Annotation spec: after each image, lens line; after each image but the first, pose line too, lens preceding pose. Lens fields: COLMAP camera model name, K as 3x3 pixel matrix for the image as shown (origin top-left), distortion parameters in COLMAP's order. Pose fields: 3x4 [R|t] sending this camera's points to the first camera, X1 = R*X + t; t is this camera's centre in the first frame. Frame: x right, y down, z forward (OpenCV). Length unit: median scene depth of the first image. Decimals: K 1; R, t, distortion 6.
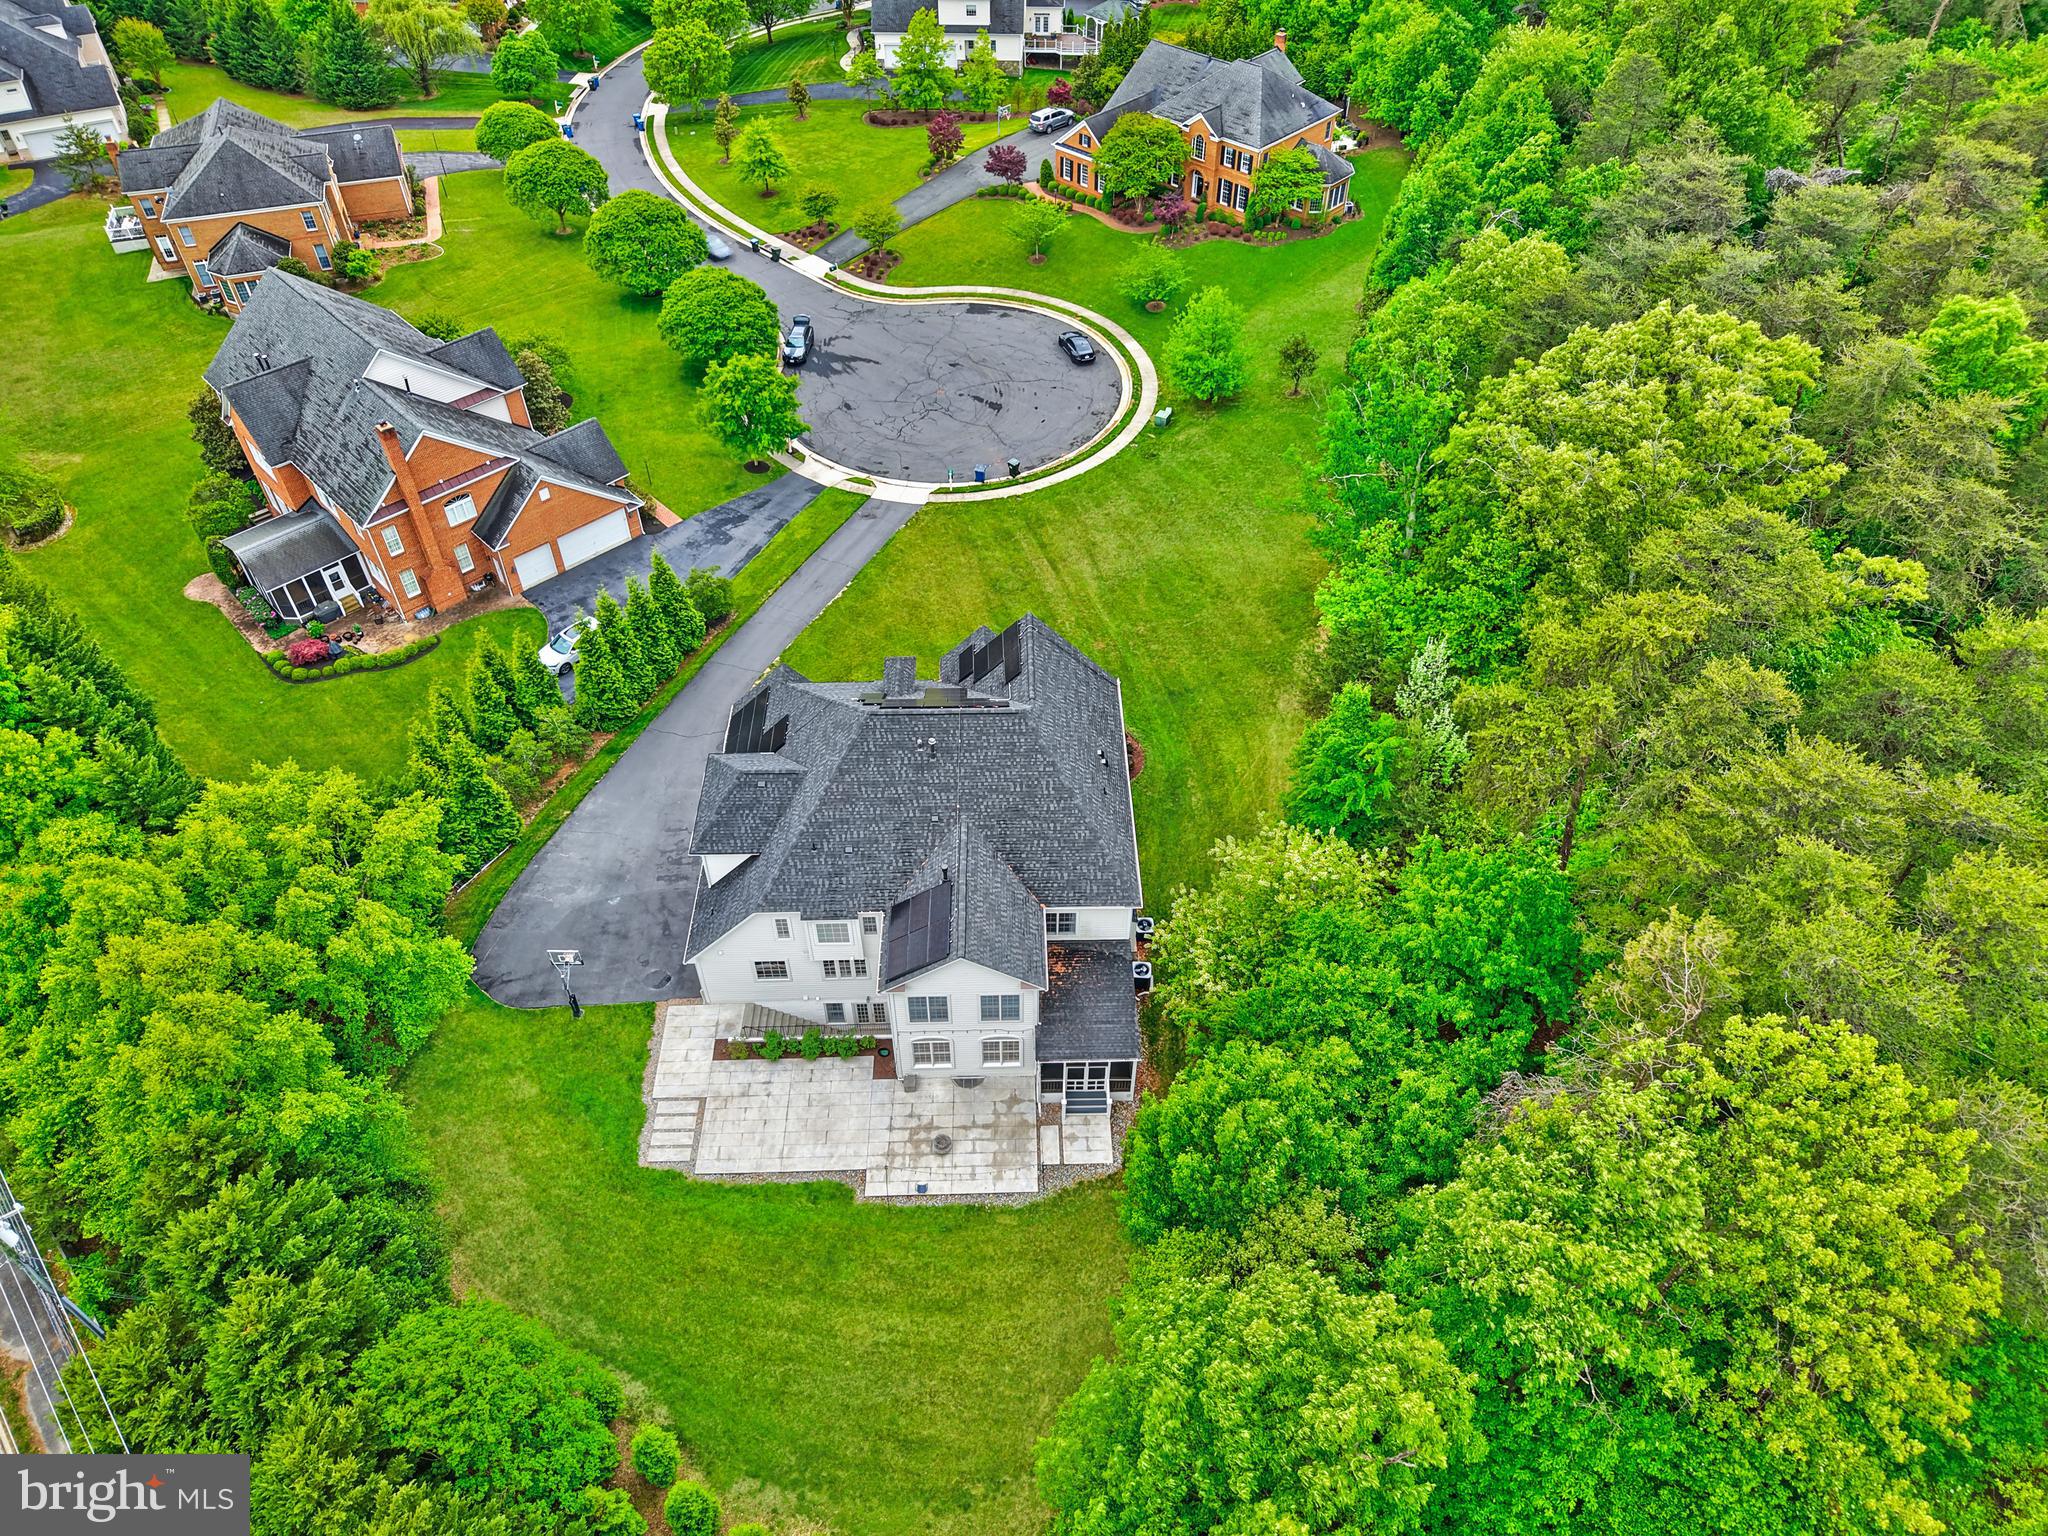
lens RADIAL K [[1363.9, 0, 1024.0], [0, 1363.9, 768.0], [0, 0, 1]] dist [0.030885, -0.023628]
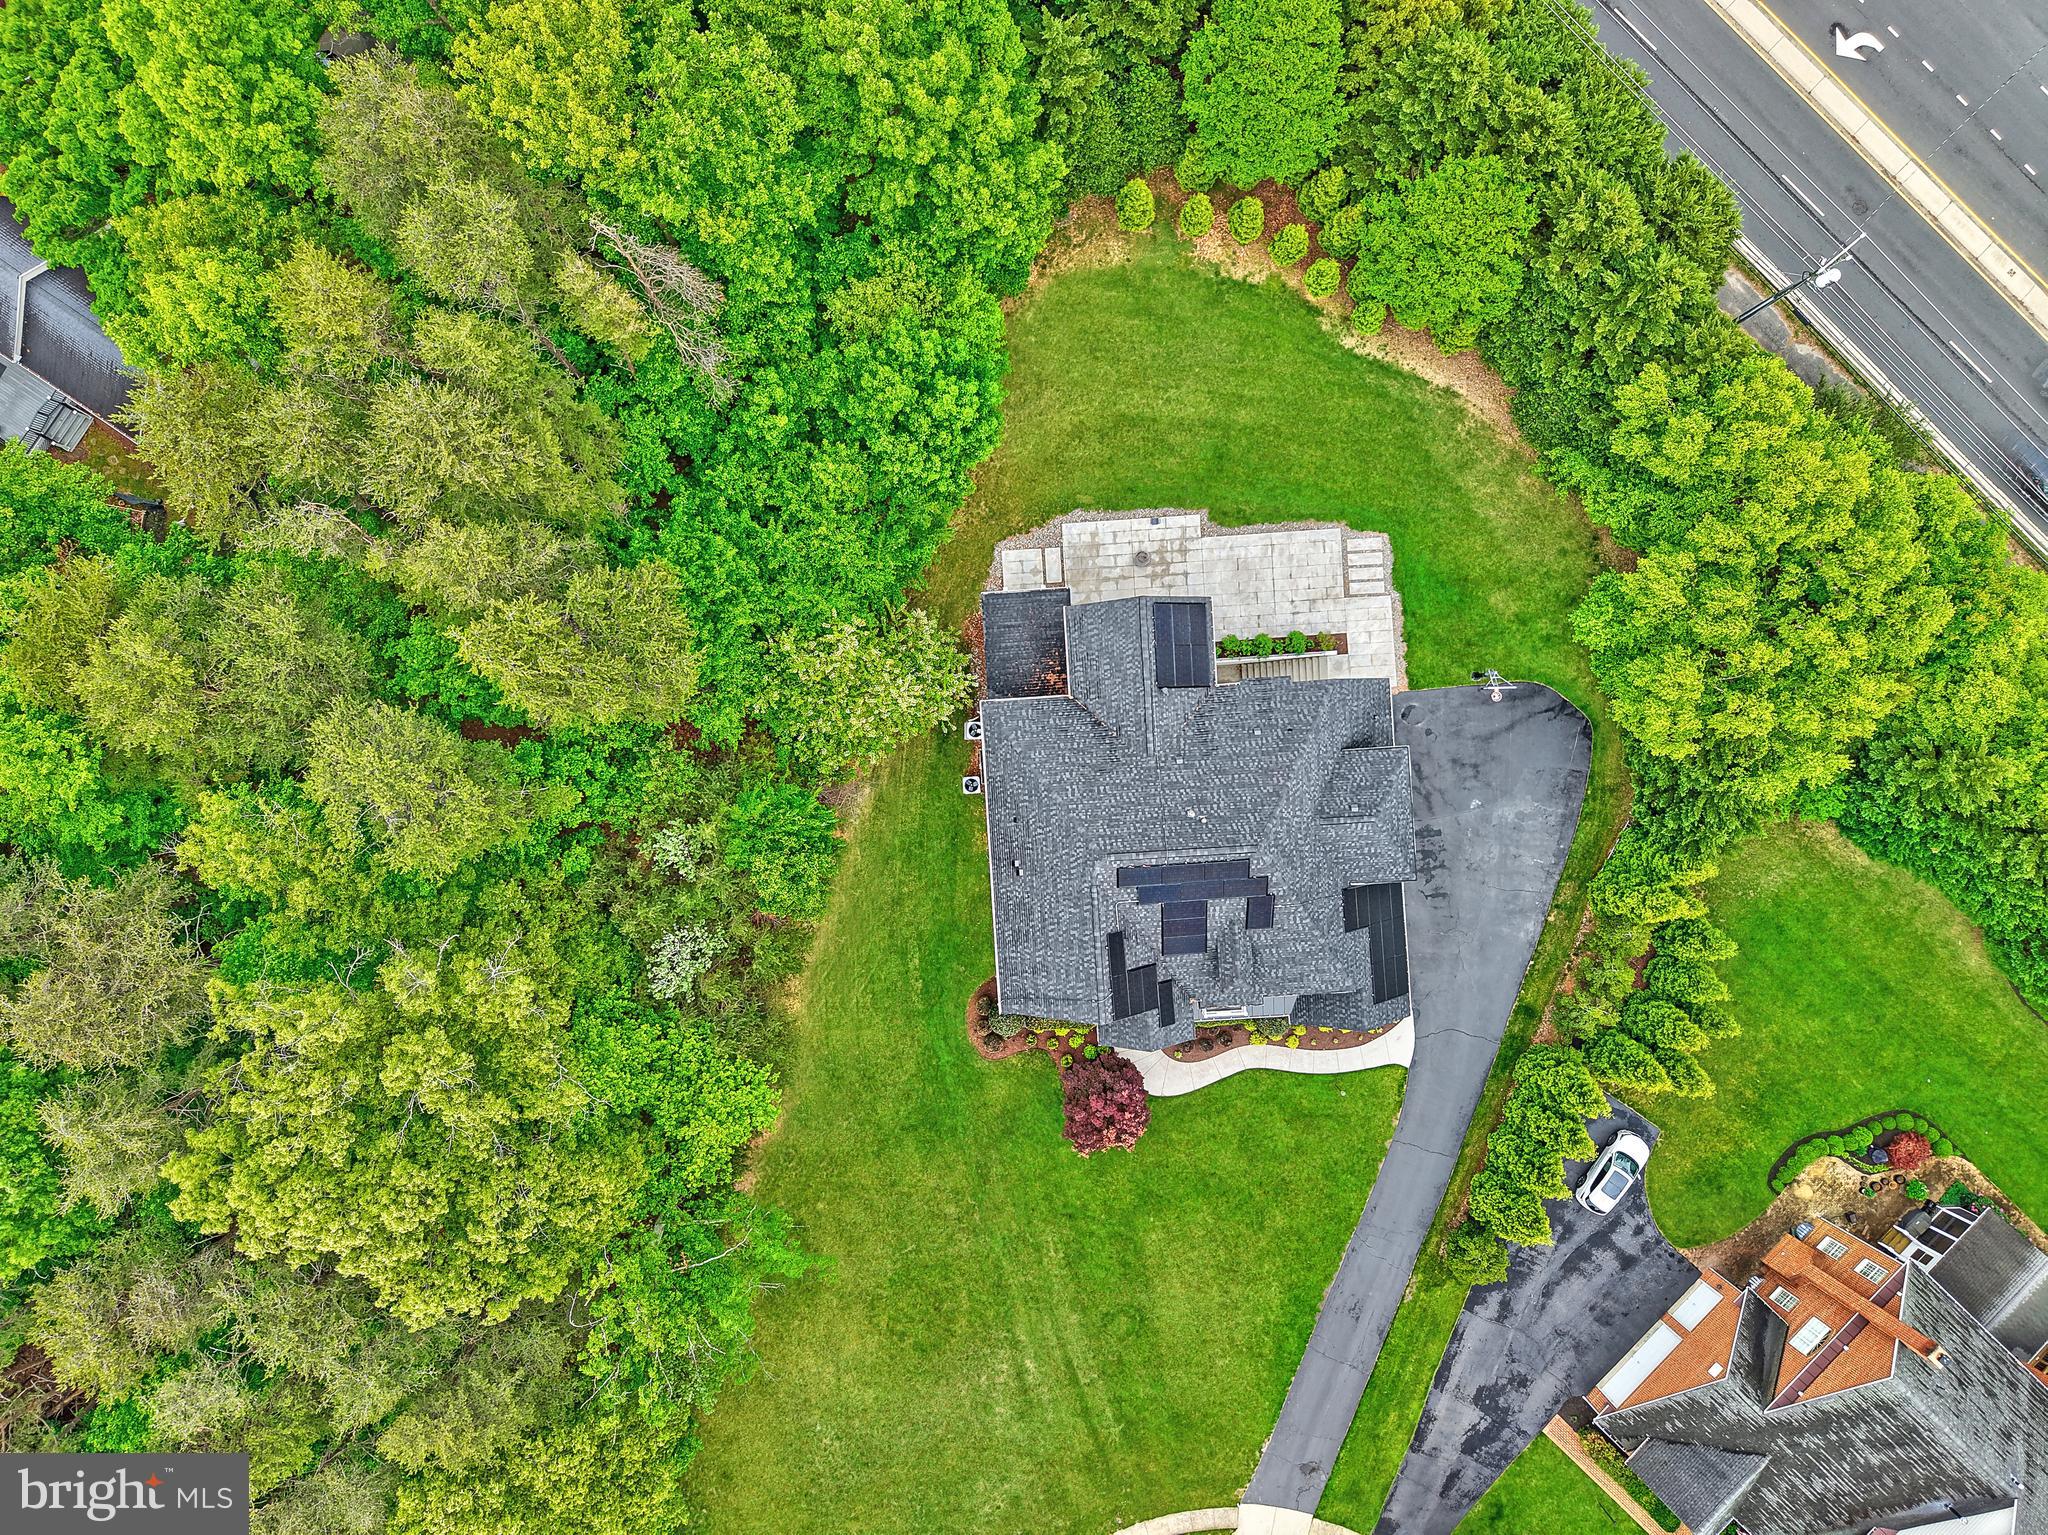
lens RADIAL K [[1363.9, 0, 1024.0], [0, 1363.9, 767.5], [0, 0, 1]] dist [0.030885, -0.023628]
pose [[-0.999005, 0.043202, -0.011044, 0.056028], [-0.039102, -0.729687, 0.682662, -0.576968], [0.021434, 0.682415, 0.730651, 0.202725]]
